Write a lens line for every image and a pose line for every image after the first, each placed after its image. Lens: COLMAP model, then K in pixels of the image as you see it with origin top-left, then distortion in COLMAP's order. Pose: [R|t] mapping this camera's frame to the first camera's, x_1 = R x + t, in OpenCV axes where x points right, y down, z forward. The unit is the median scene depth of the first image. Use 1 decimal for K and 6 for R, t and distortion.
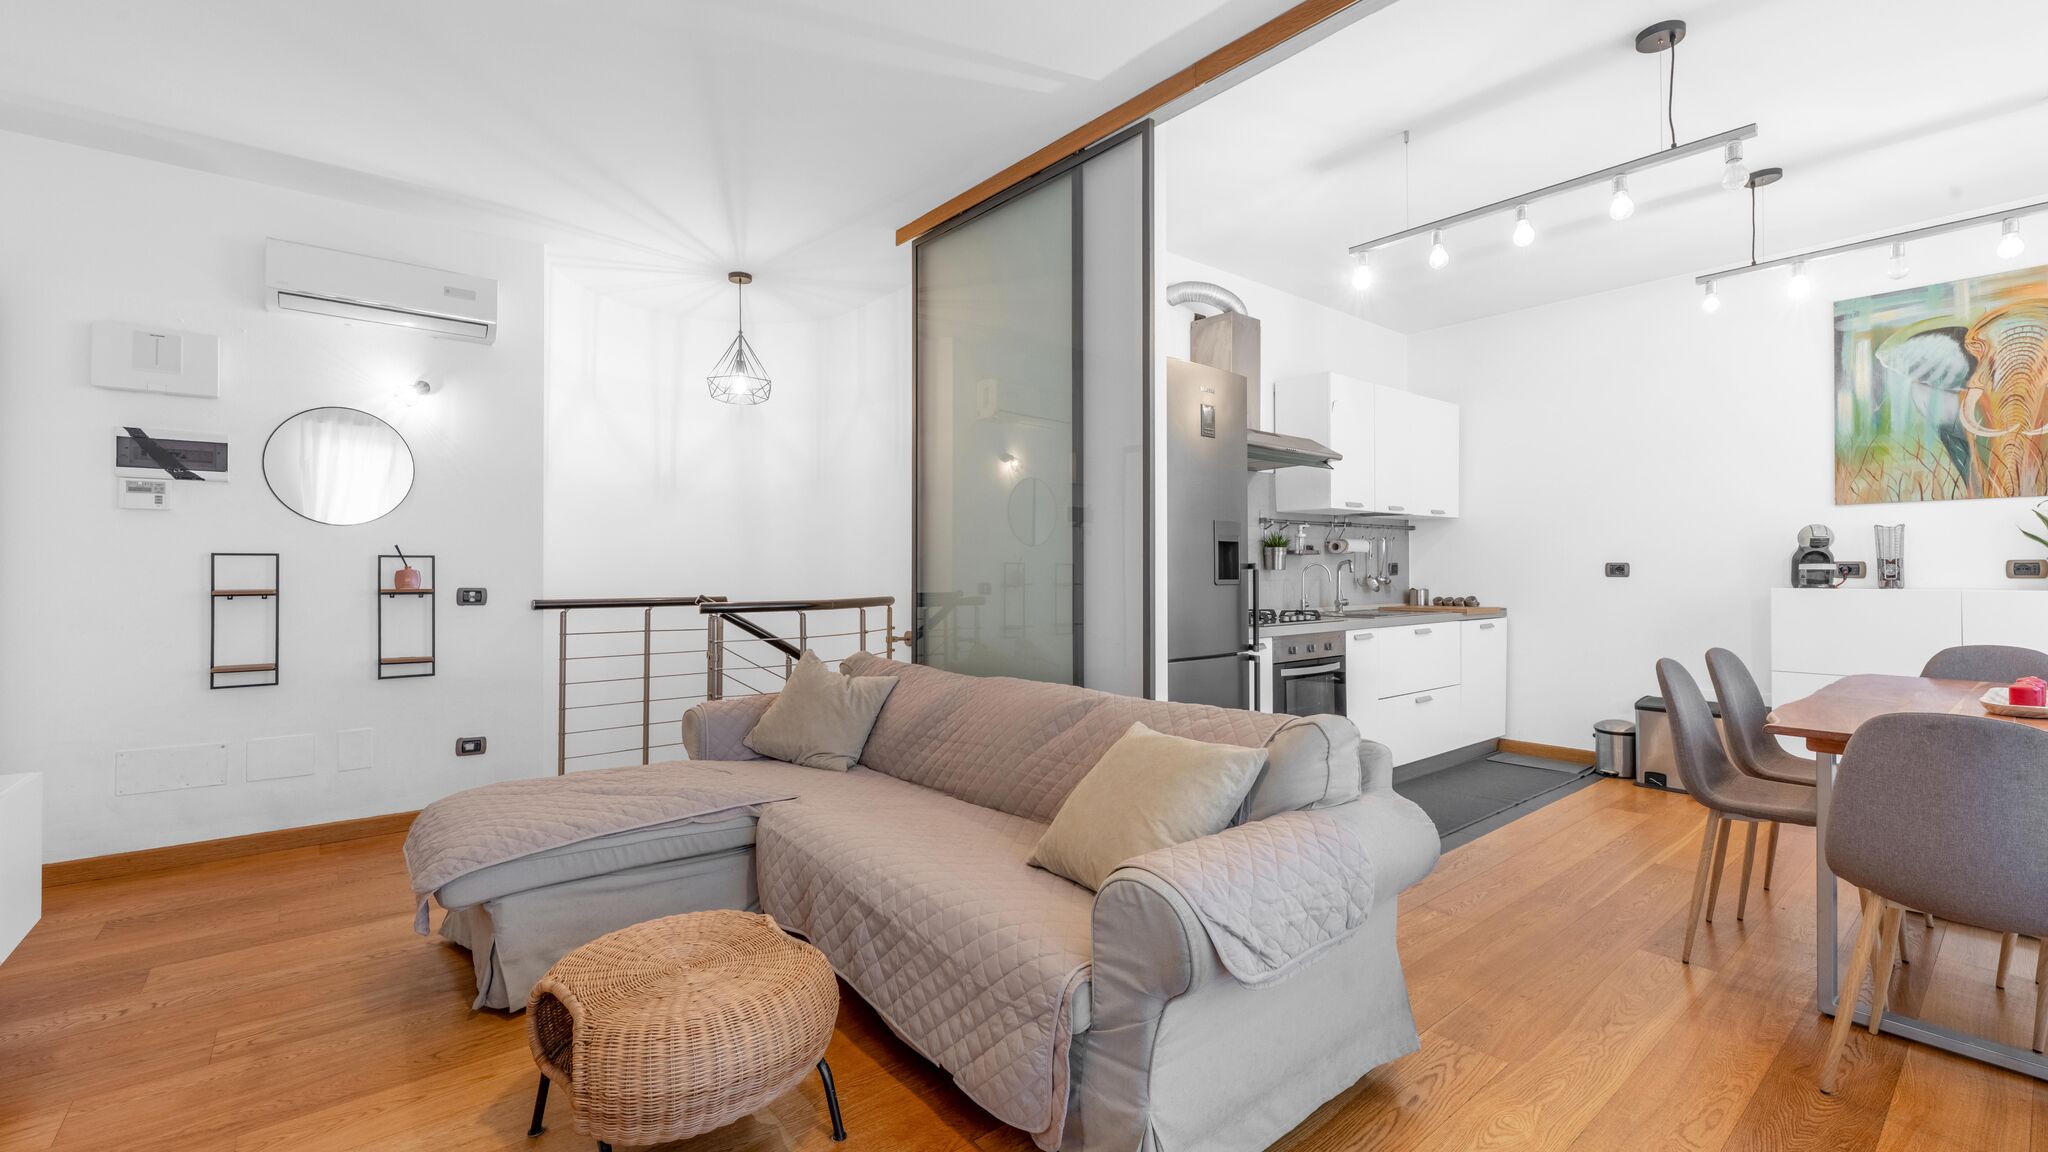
lens RADIAL K [[863.8, 0, 1029.3], [0, 863.8, 570.7], [0, 0, 1]] dist [0.000738, 0.000393]
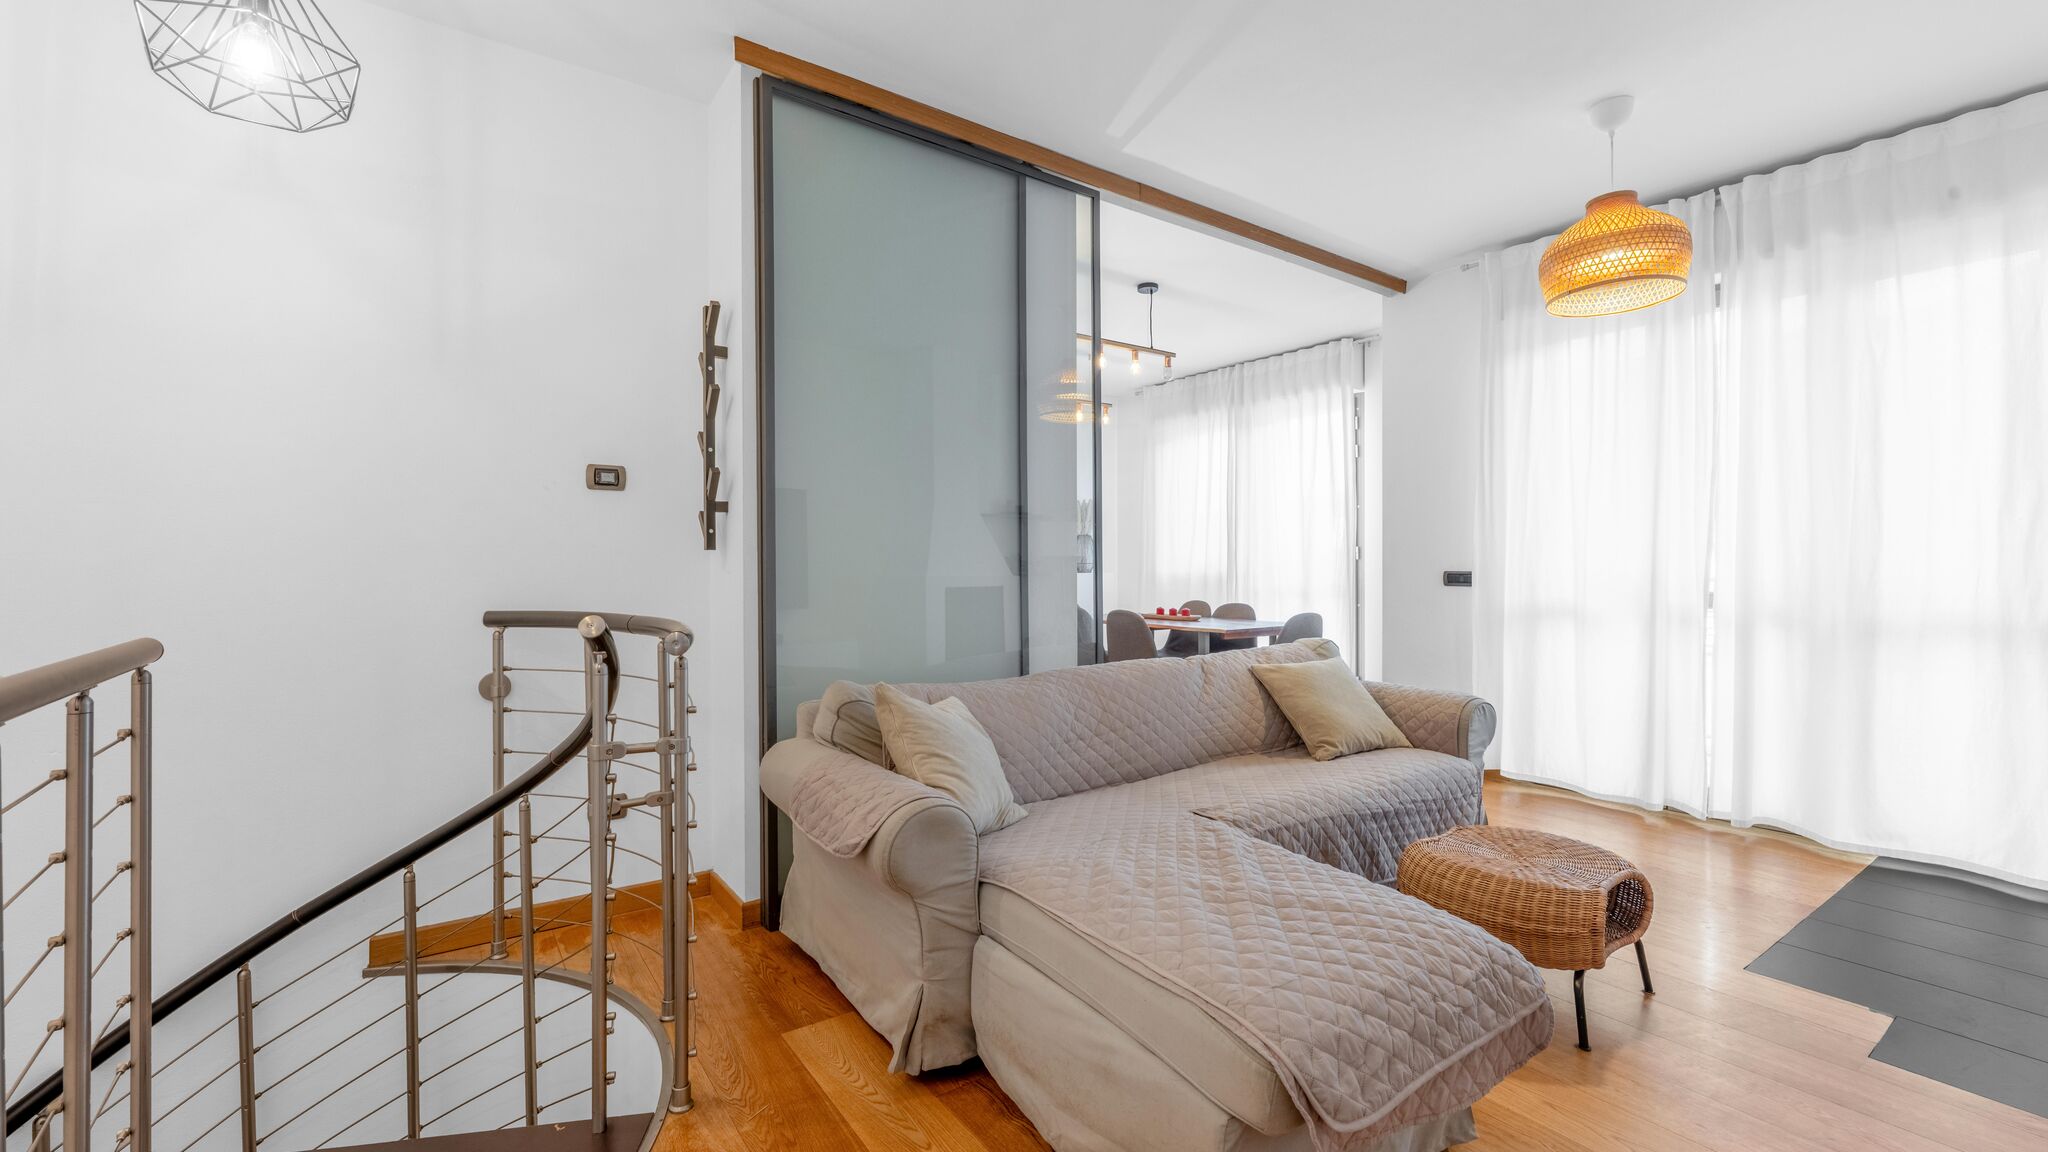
lens RADIAL K [[863.8, 0, 1026.8], [0, 863.8, 572.1], [0, 0, 1]] dist [0.000738, 0.000393]
pose [[0.076670, -0.003893, 0.997049, -0.993419], [0.004263, 0.999985, 0.003576, 0.003965], [-0.997047, 0.003976, 0.076685, 0.934462]]
